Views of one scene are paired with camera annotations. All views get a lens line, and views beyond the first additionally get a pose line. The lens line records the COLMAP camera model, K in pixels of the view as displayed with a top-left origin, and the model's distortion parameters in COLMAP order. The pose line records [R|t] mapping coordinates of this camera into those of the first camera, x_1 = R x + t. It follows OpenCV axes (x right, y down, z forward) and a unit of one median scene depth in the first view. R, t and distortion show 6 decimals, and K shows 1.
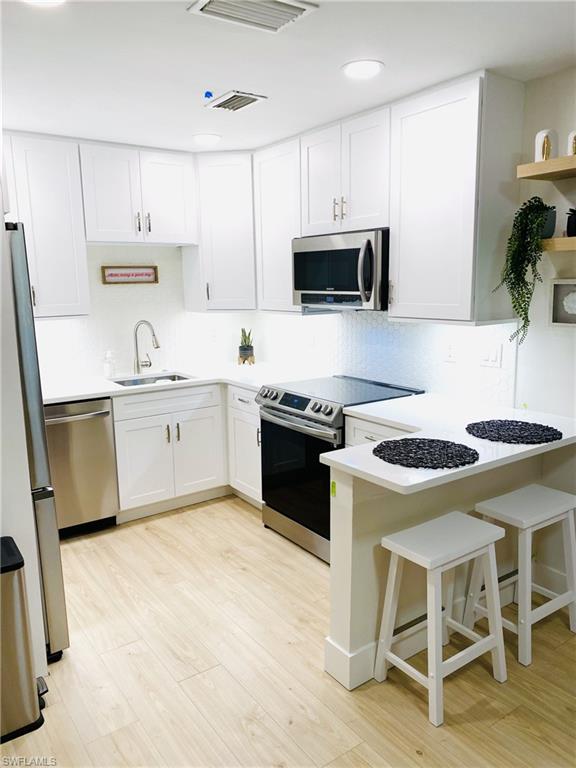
lens RADIAL K [[591.5, 0, 288.0], [0, 591.5, 384.0], [0, 0, 1]] dist [-0.008777, -0.004839]
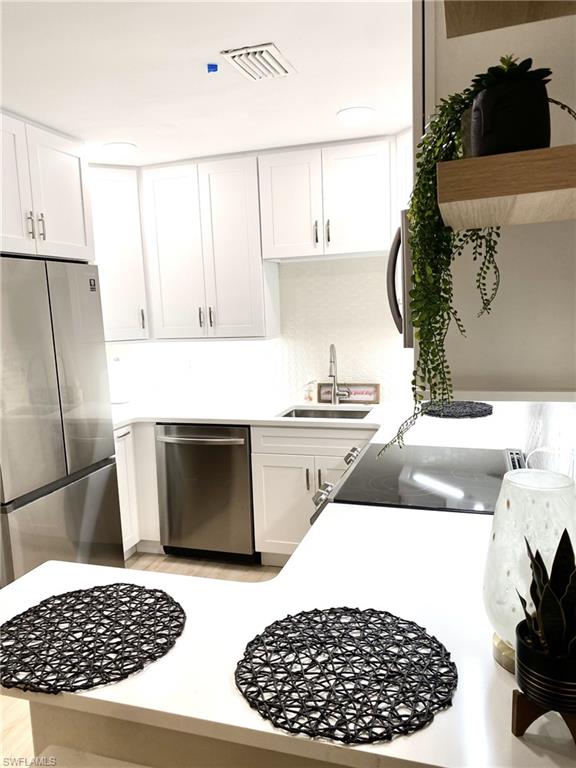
lens RADIAL K [[577.9, 0, 288.0], [0, 577.9, 384.0], [0, 0, 1]] dist [-0.003586, -0.001361]
pose [[0.608903, 0.104898, -0.786278, 0.437593], [-0.114572, 0.992454, 0.043678, -0.090457], [0.784927, 0.063490, 0.616327, 0.485335]]
